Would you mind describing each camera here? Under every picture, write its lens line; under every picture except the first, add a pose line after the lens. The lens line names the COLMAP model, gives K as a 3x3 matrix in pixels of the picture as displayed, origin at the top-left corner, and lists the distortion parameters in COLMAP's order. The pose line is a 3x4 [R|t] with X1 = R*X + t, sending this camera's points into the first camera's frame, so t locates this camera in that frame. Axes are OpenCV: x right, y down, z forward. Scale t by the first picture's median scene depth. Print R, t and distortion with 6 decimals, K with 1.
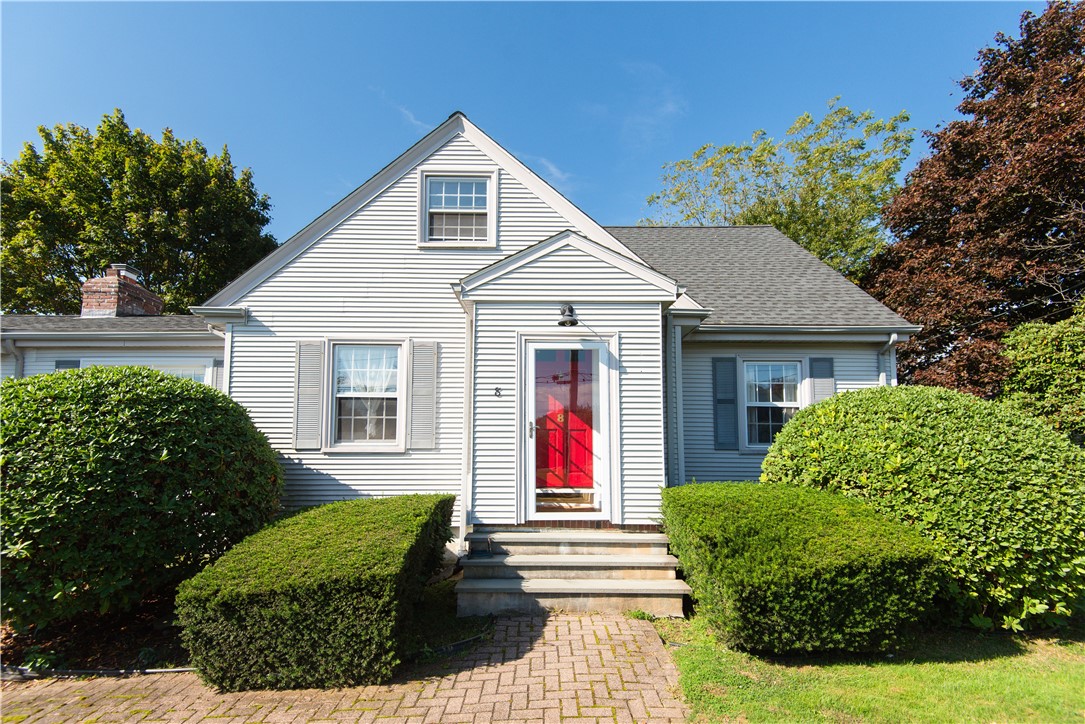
lens RADIAL K [[496.3, 0, 542.2], [0, 496.3, 408.3], [0, 0, 1]] dist [0.003866, -0.000419]
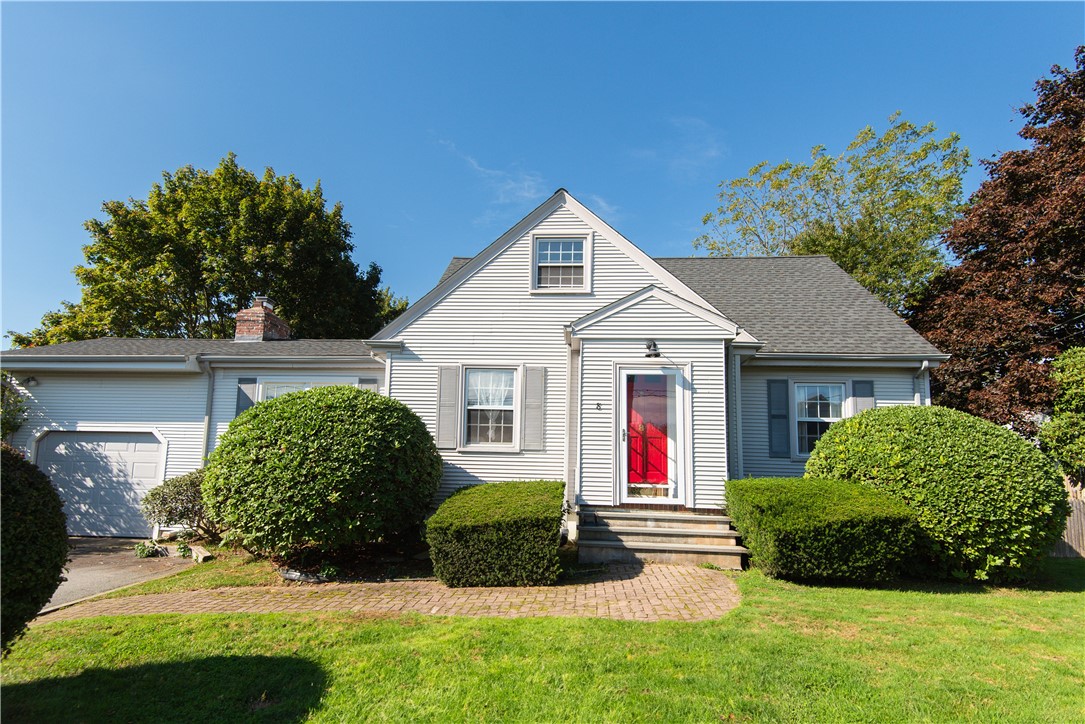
lens RADIAL K [[548.4, 0, 541.1], [0, 548.4, 400.7], [0, 0, 1]] dist [0.015610, -0.010171]
pose [[0.996905, 0.010274, -0.077944, -0.127634], [-0.013754, 0.998926, -0.044250, 0.019269], [0.077405, 0.045186, 0.995975, -0.477248]]
